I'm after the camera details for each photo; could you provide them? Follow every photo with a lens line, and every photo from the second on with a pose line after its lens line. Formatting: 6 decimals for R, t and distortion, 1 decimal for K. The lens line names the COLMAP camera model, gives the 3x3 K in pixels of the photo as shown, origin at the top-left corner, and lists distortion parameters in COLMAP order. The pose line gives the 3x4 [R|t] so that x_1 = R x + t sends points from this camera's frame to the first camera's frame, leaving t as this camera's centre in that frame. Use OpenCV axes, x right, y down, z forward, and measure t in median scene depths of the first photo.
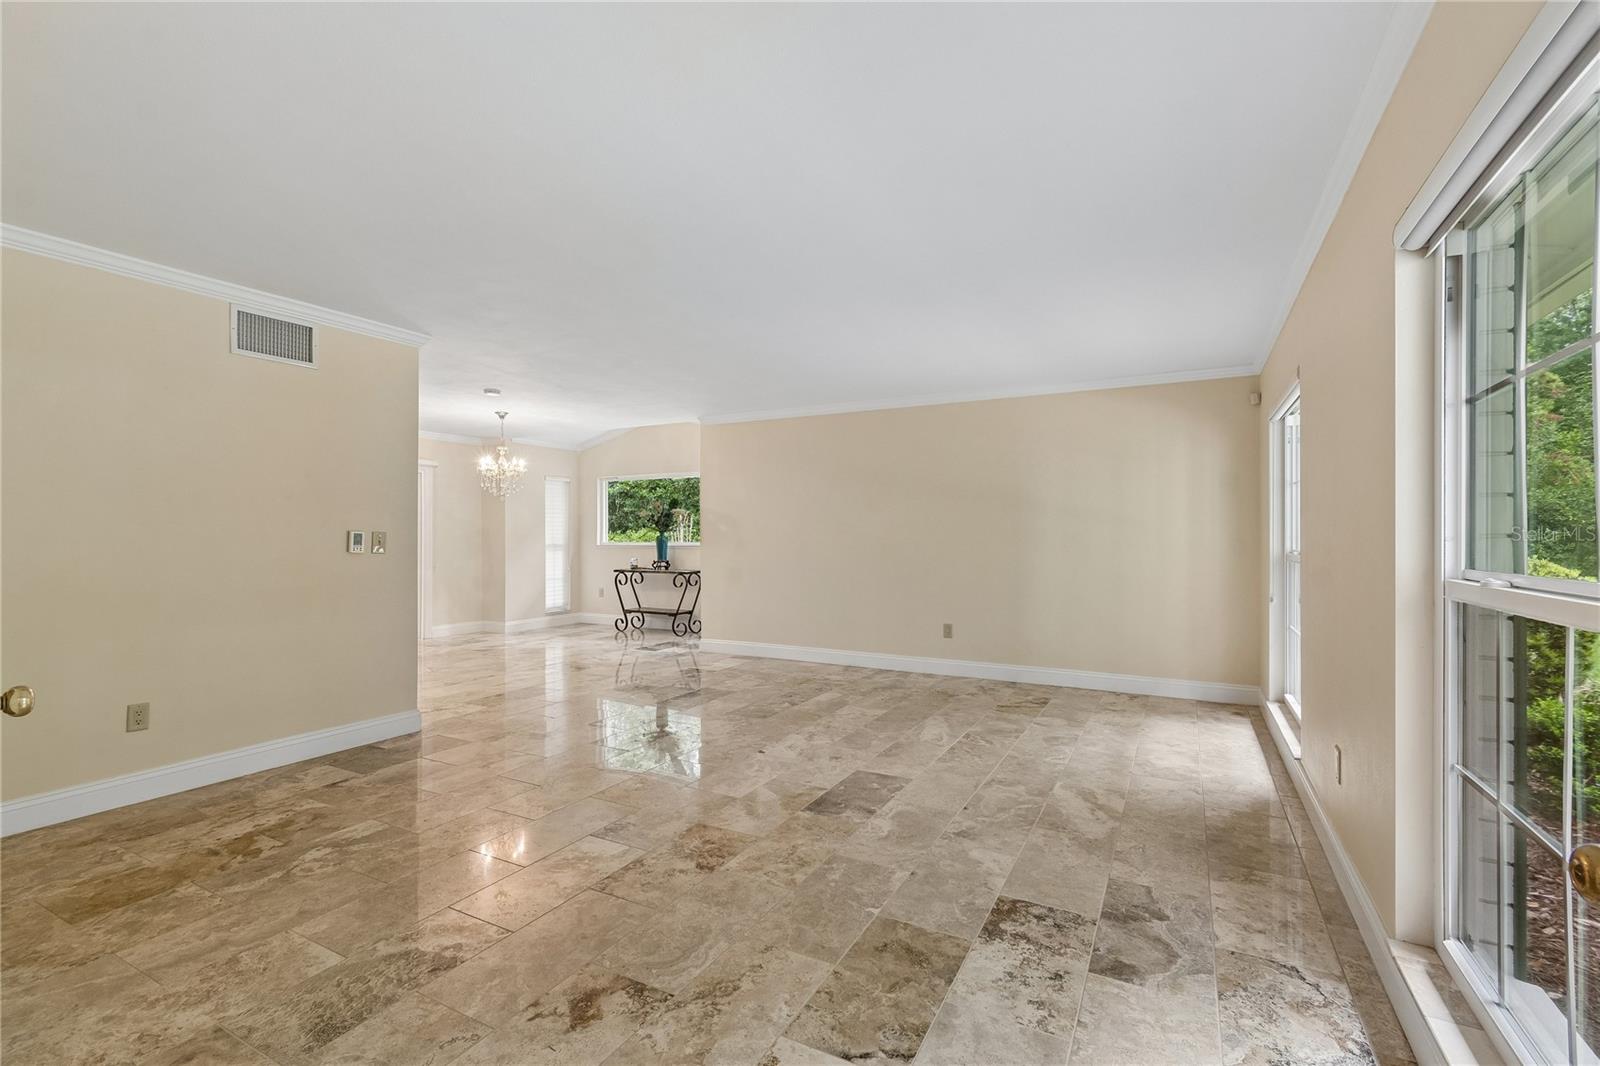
lens RADIAL K [[708.8, 0, 802.7], [0, 708.8, 537.3], [0, 0, 1]] dist [0.001984, -0.001695]
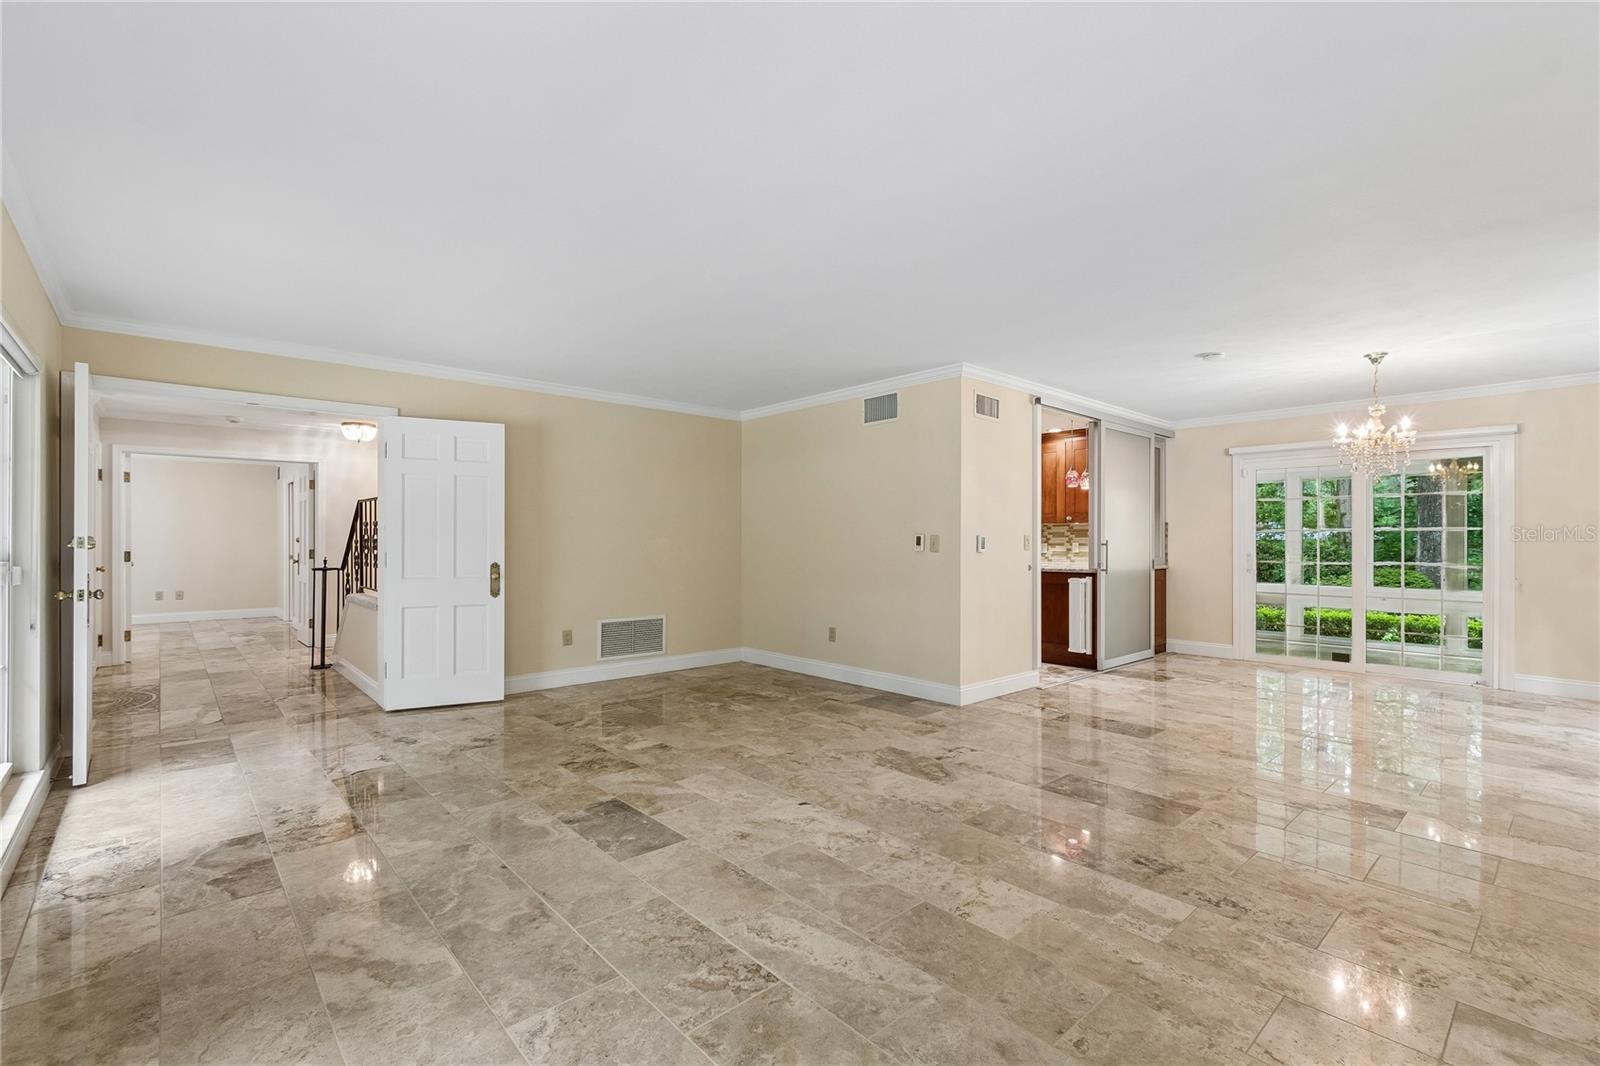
lens RADIAL K [[708.8, 0, 802.7], [0, 708.8, 537.3], [0, 0, 1]] dist [0.001984, -0.001695]
pose [[-0.336384, -0.002800, -0.941721, 0.922624], [-0.001393, 0.999996, -0.002476, 0.000422], [0.941724, 0.000479, -0.336386, 1.662486]]
